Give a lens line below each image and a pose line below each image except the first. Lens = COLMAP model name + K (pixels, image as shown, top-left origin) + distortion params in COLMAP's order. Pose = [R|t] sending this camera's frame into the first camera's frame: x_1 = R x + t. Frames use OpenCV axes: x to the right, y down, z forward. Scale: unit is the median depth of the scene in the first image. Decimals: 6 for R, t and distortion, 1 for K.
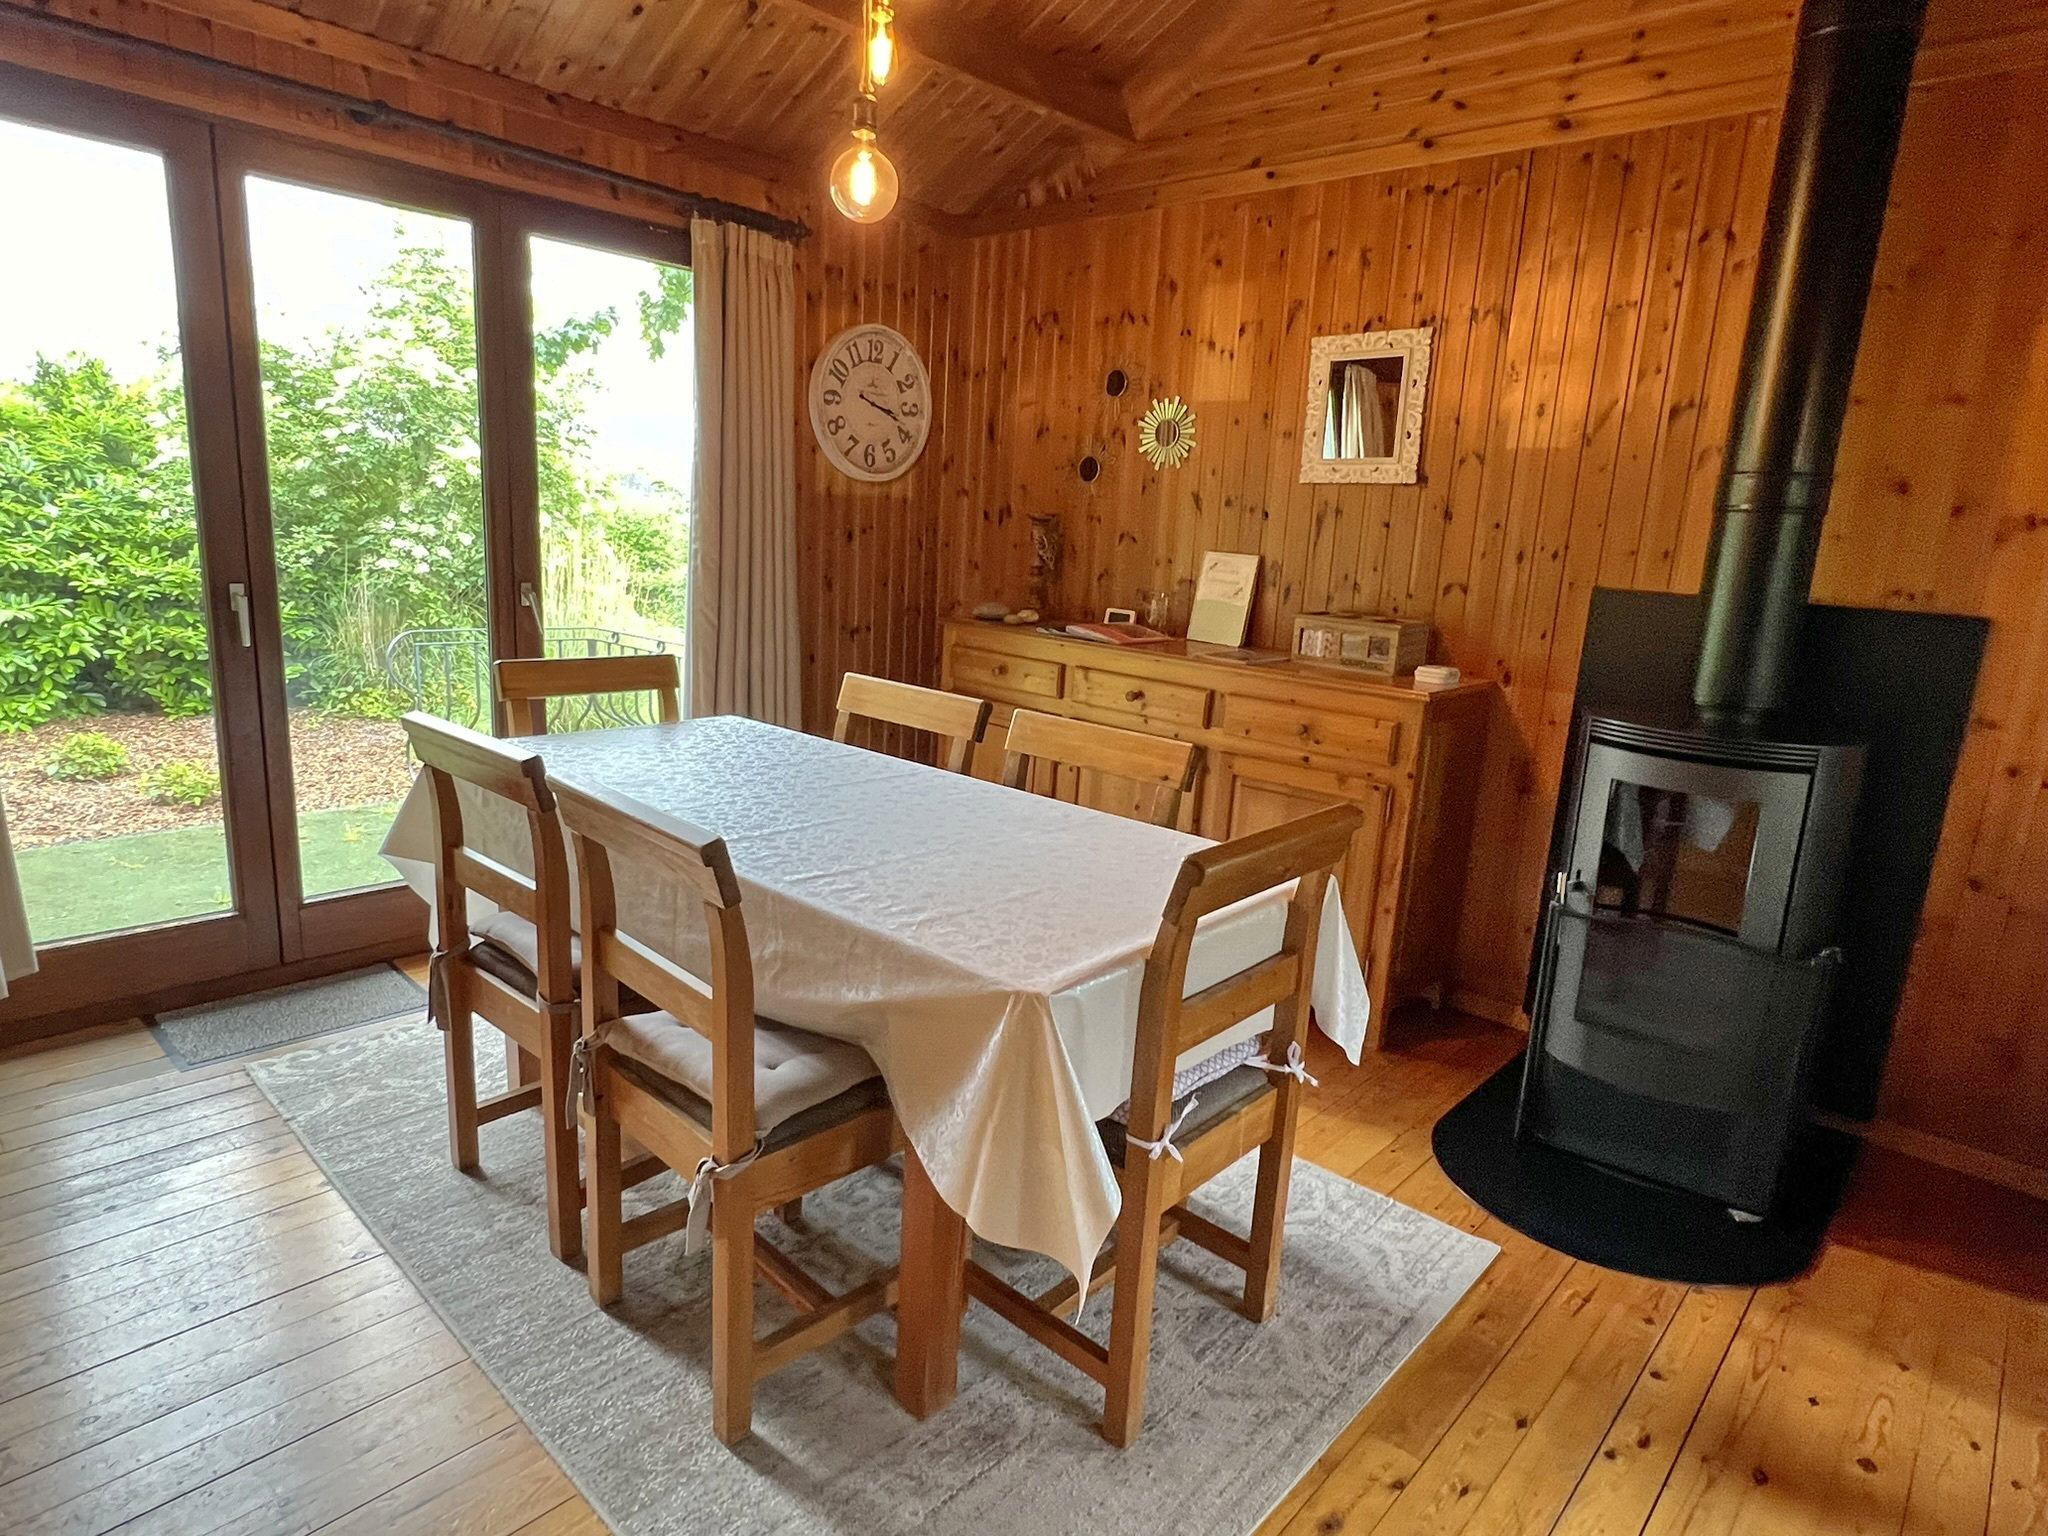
lens RADIAL K [[1142.7, 0, 1021.5], [0, 1142.7, 768.6], [0, 0, 1]] dist [0.004502, 0.000758]
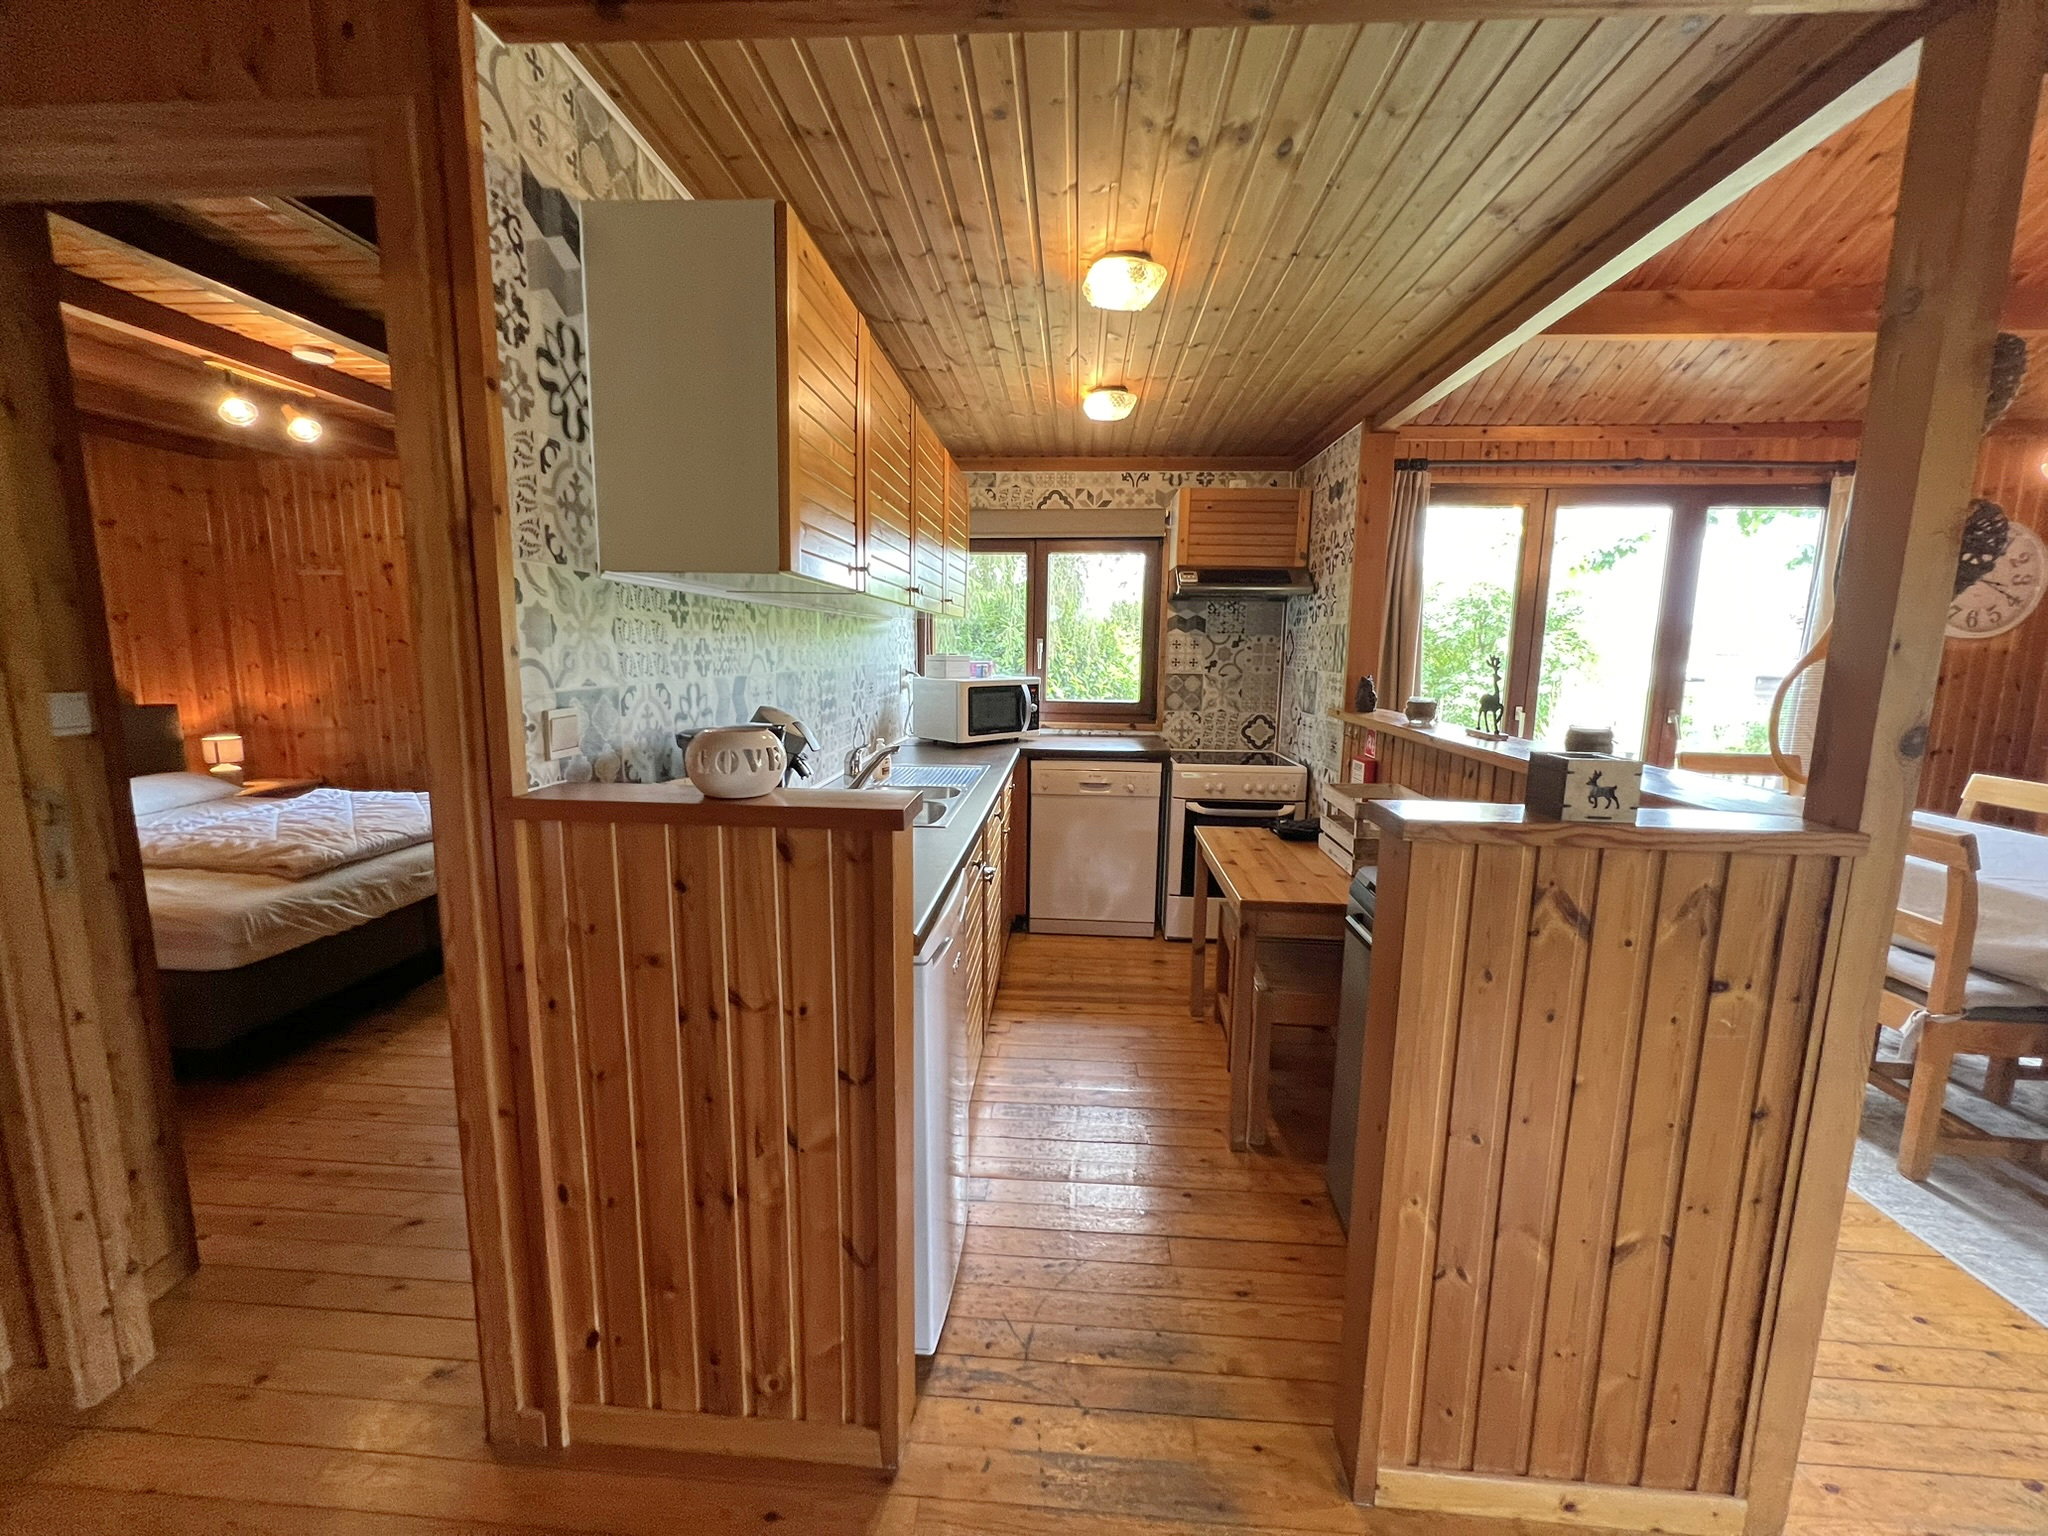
lens RADIAL K [[821.1, 0, 1016.8], [0, 821.1, 766.6], [0, 0, 1]] dist [-0.001852, 0.000055]
pose [[0.619632, 0.069343, -0.781824, -0.067403], [-0.147997, 0.988544, -0.029617, 0.080900], [0.770813, 0.134059, 0.622796, -0.396520]]
